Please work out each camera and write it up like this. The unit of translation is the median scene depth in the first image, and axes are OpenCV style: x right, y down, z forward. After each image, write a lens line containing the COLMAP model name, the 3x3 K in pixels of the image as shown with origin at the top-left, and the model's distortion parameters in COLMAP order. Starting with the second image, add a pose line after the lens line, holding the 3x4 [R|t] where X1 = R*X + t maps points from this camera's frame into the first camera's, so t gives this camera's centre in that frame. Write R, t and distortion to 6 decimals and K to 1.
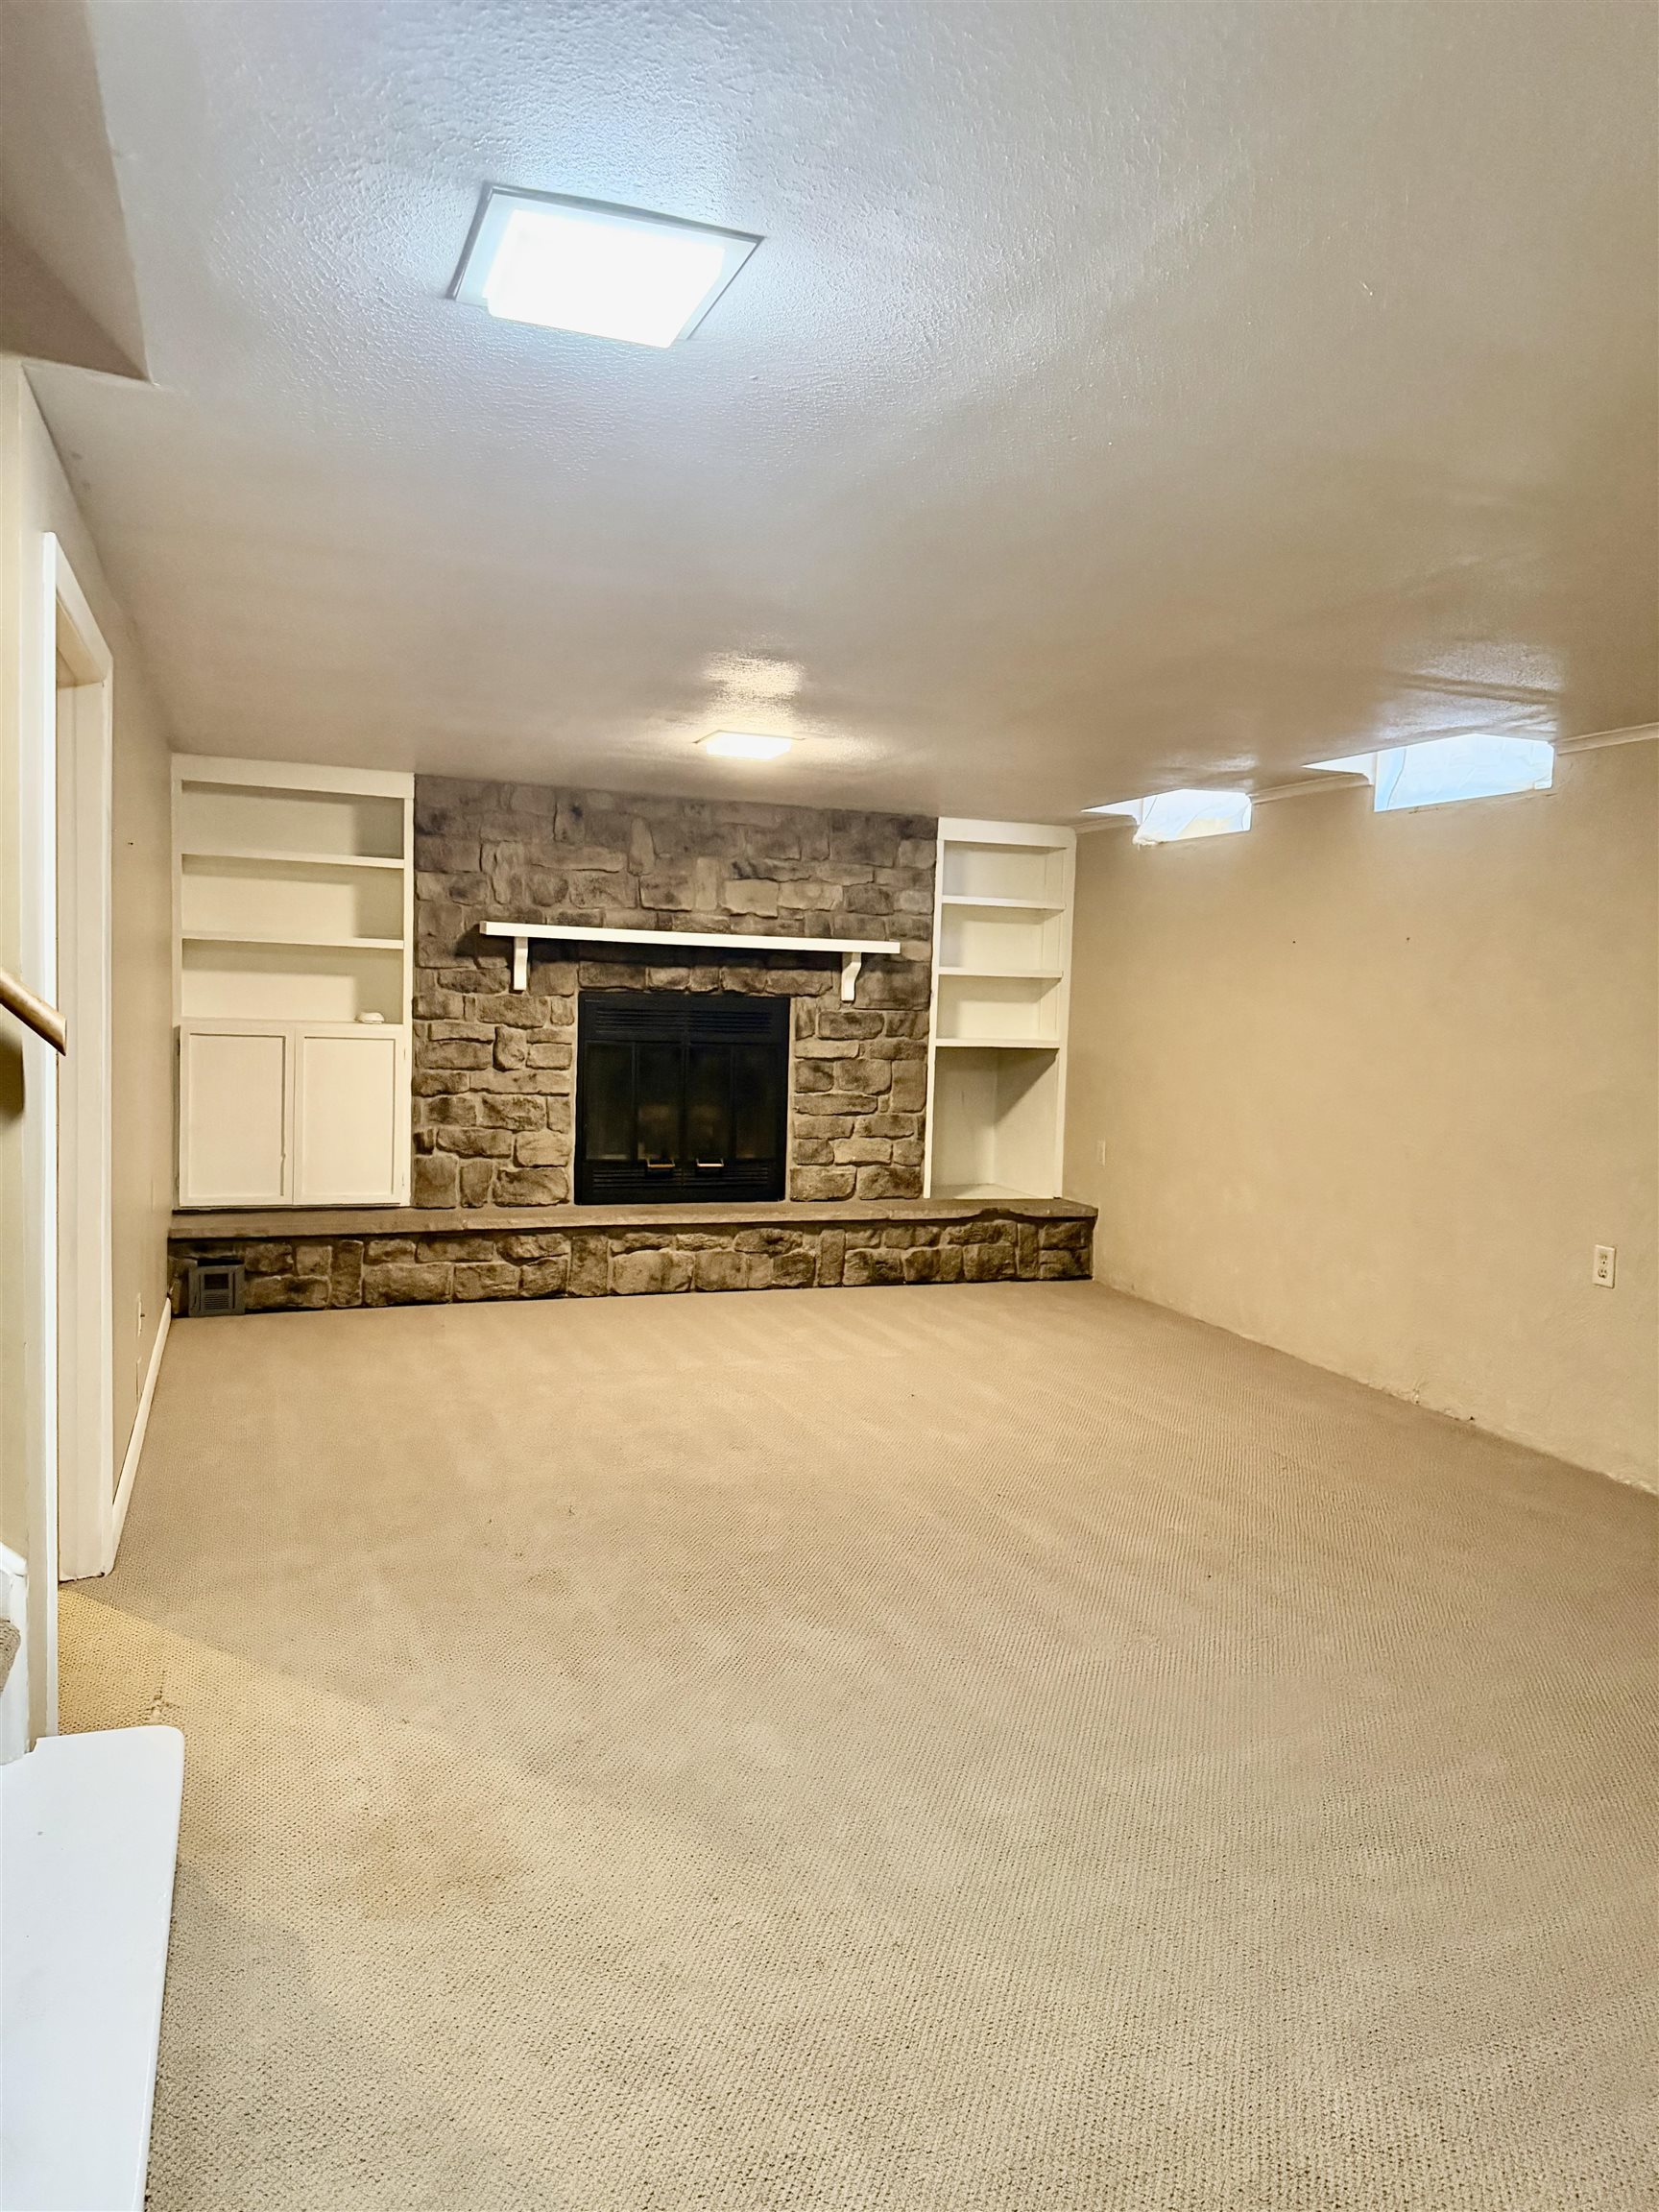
lens RADIAL K [[1553.7, 0, 839.5], [0, 1553.7, 1103.6], [0, 0, 1]] dist [0.183515, -0.283457]
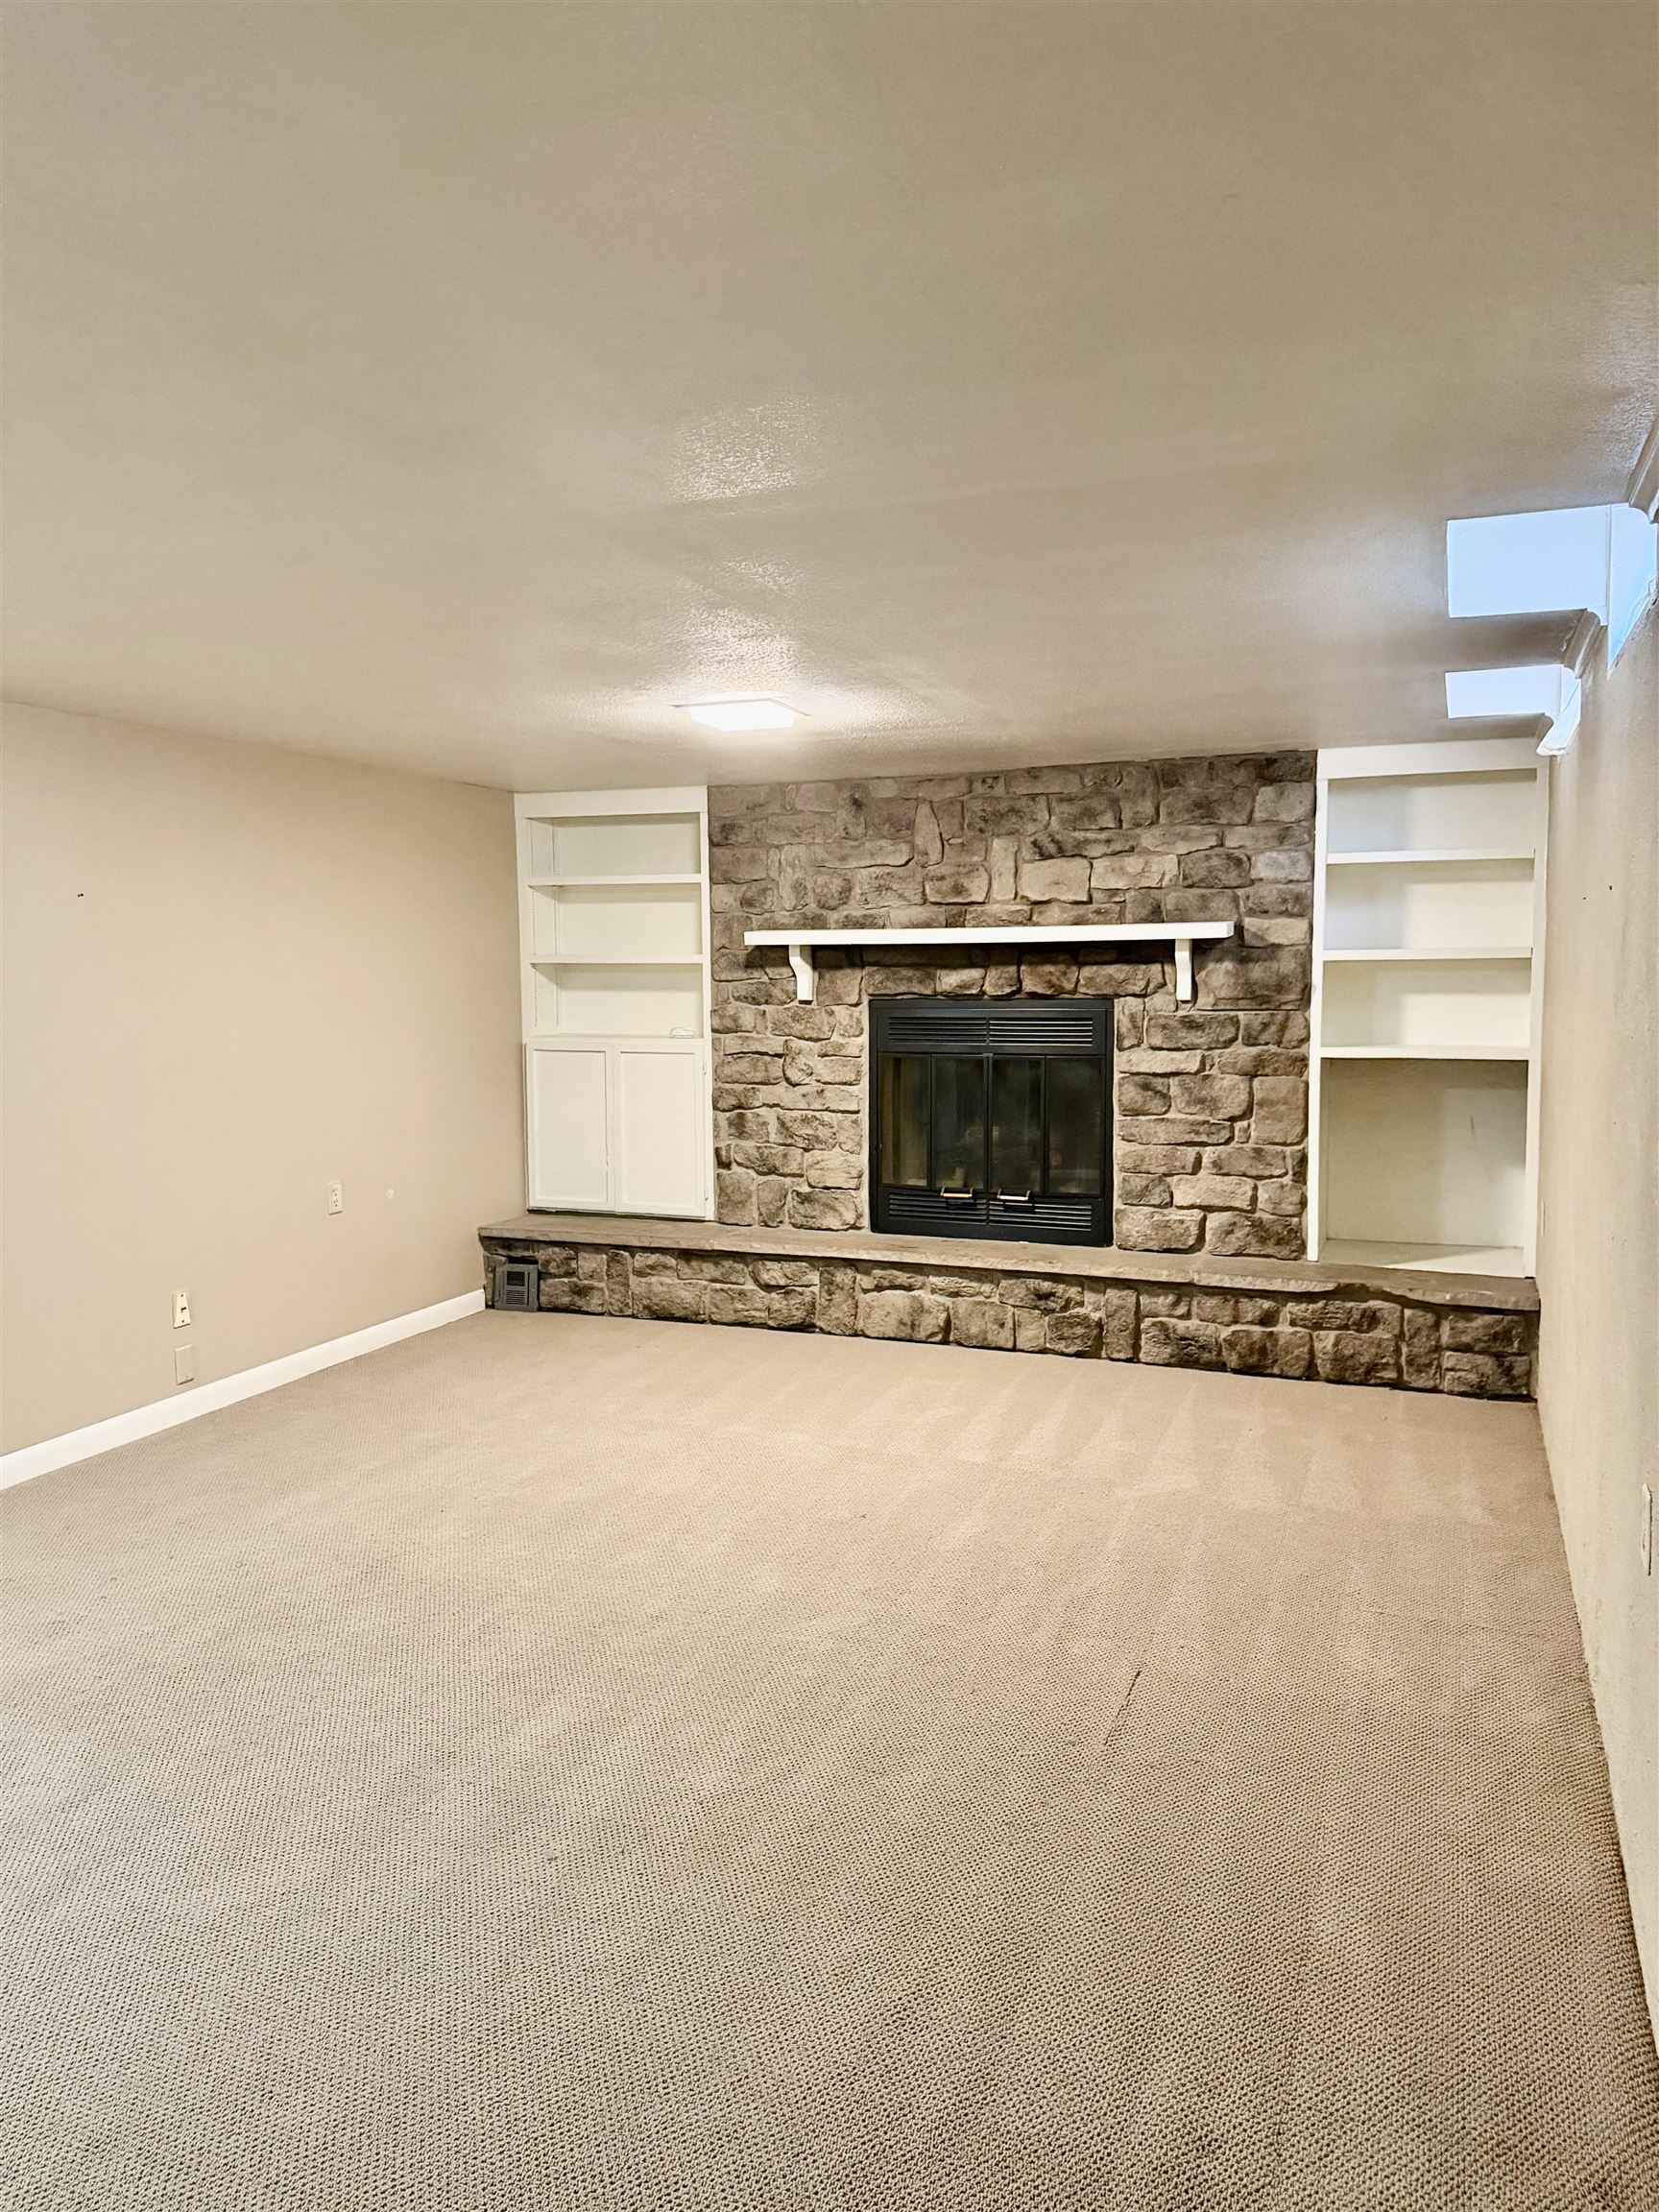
lens RADIAL K [[1553.7, 0, 839.5], [0, 1553.7, 1103.6], [0, 0, 1]] dist [0.183515, -0.283457]
pose [[0.740092, 0.022910, -0.672115, 0.432044], [-0.016524, 0.999737, 0.015882, -0.025014], [0.672302, -0.000649, 0.740276, 0.311993]]
